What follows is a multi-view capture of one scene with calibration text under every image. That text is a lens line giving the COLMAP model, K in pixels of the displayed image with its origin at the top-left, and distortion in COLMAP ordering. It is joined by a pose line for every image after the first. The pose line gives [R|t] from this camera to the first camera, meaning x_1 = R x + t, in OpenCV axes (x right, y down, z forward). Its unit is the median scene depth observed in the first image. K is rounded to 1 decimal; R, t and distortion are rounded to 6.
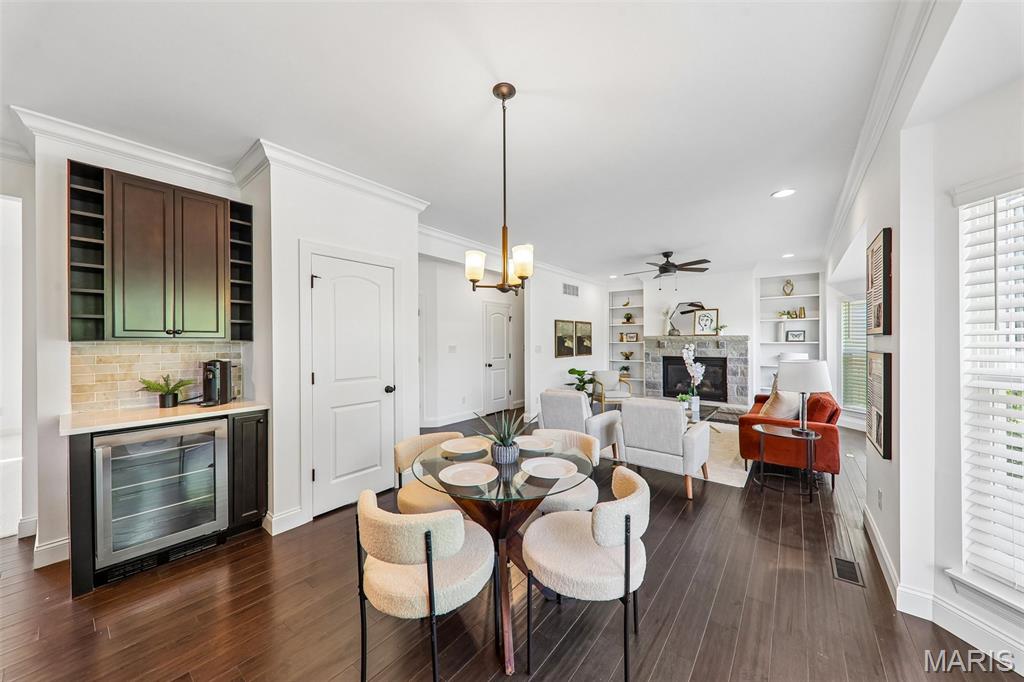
lens RADIAL K [[354.8, 0, 510.7], [0, 354.8, 344.2], [0, 0, 1]] dist [0.008048, -0.000115]
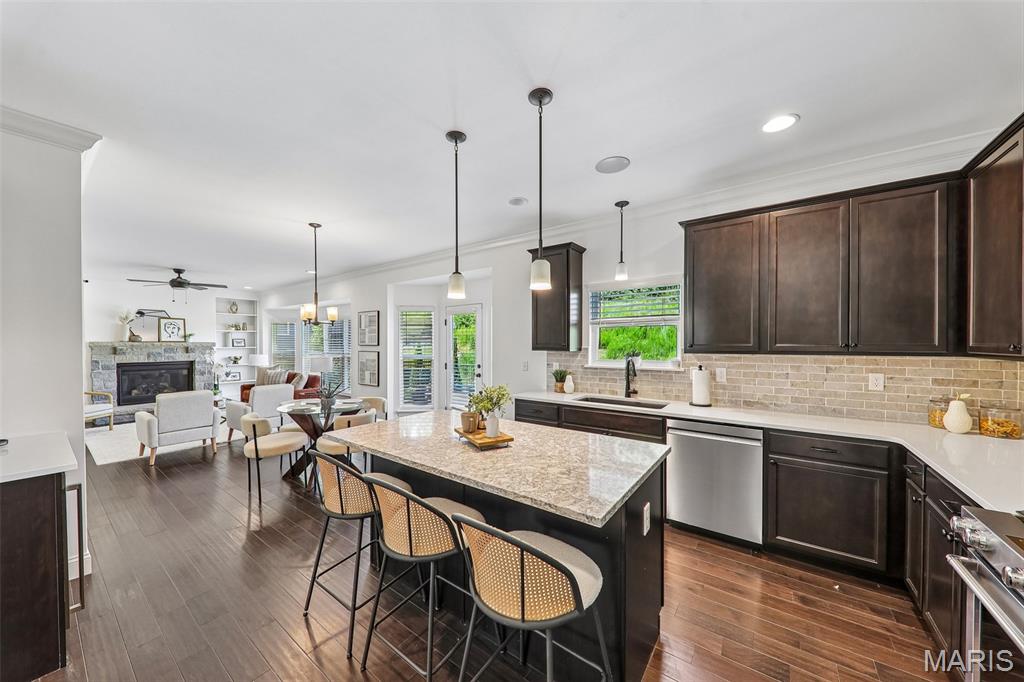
lens RADIAL K [[354.8, 0, 510.7], [0, 354.8, 344.2], [0, 0, 1]] dist [0.008048, -0.000115]
pose [[-0.048786, -0.002596, 0.998806, -1.379543], [0.007921, 0.999964, 0.002986, -0.027955], [-0.998778, 0.008057, -0.048763, 0.008918]]
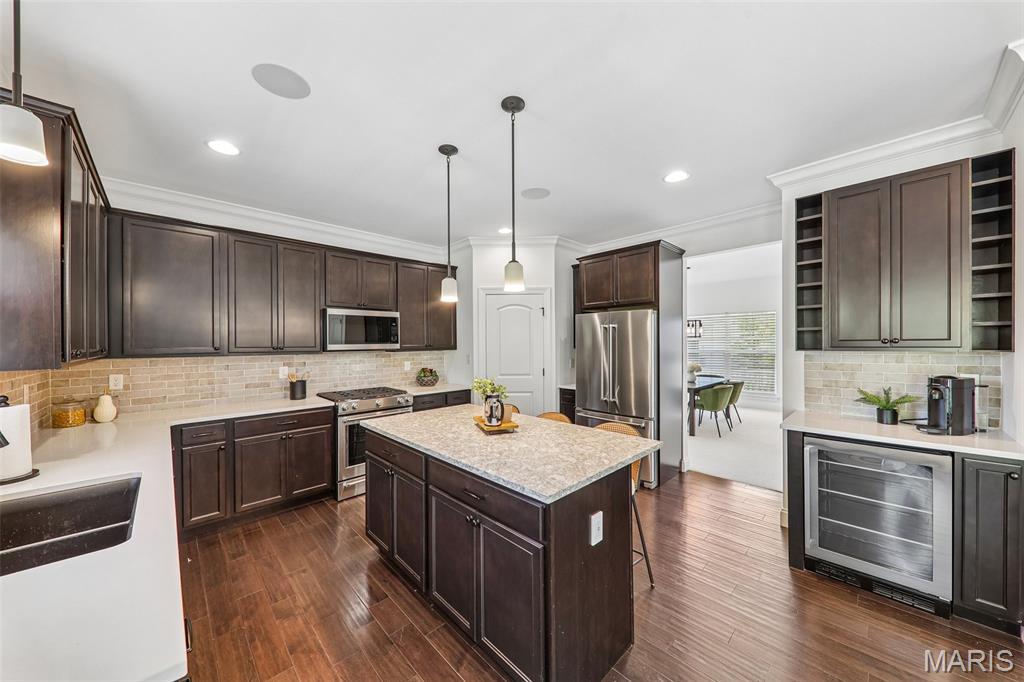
lens RADIAL K [[353.3, 0, 514.3], [0, 353.3, 345.5], [0, 0, 1]] dist [-0.006947, -0.000309]
pose [[-0.120190, 0.008375, -0.992716, 0.035625], [0.002404, 0.999964, 0.008145, -0.030127], [0.992748, -0.001407, -0.120206, 0.164931]]
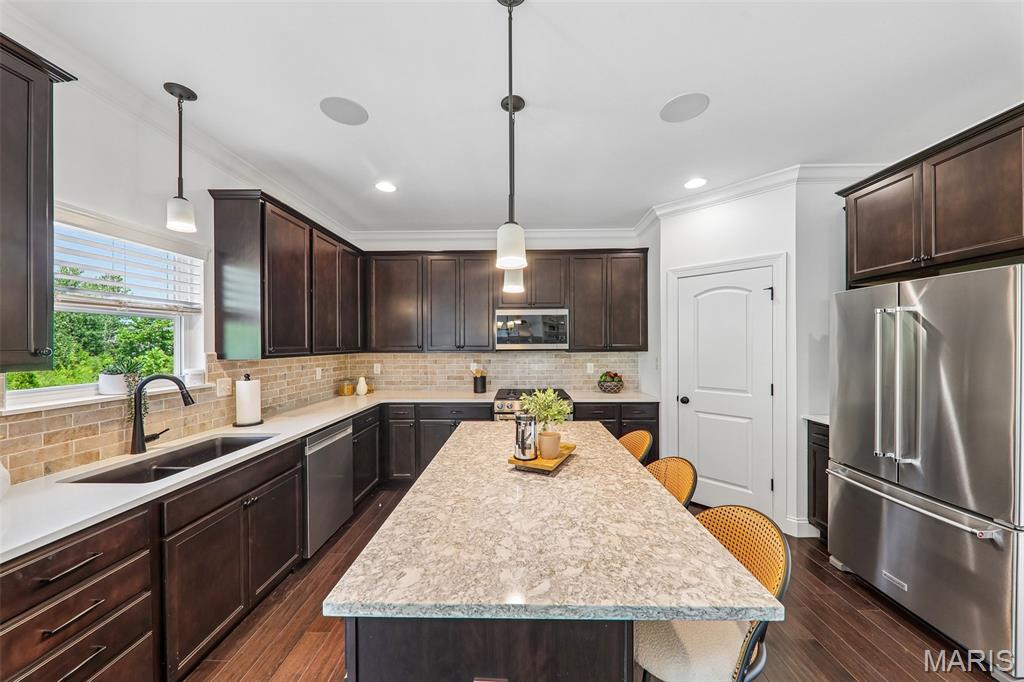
lens RADIAL K [[354.8, 0, 510.7], [0, 354.8, 344.2], [0, 0, 1]] dist [0.008048, -0.000115]
pose [[-0.791700, 0.004055, -0.610897, -0.336863], [0.000604, 0.999983, 0.005854, -0.032511], [0.610910, 0.004265, -0.791688, 0.436599]]
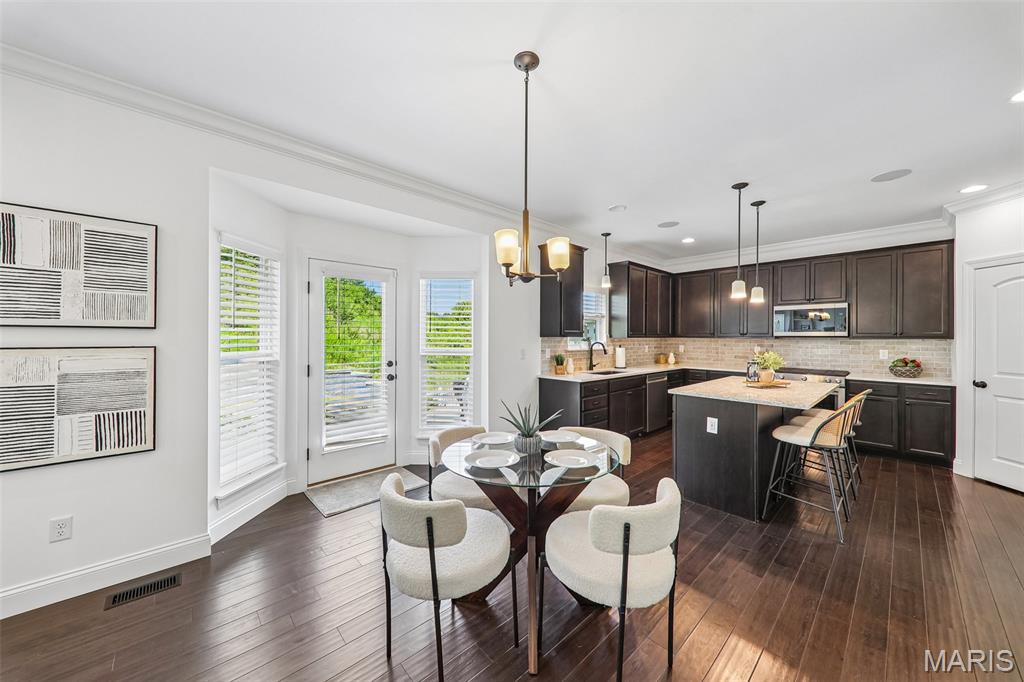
lens RADIAL K [[359.5, 0, 513.0], [0, 359.5, 337.5], [0, 0, 1]] dist [-0.000299, -0.000112]
pose [[-0.990038, -0.005080, 0.140706, -0.076794], [-0.003551, 0.999932, 0.011111, -0.013262], [-0.140753, 0.010501, -0.989989, 1.282917]]
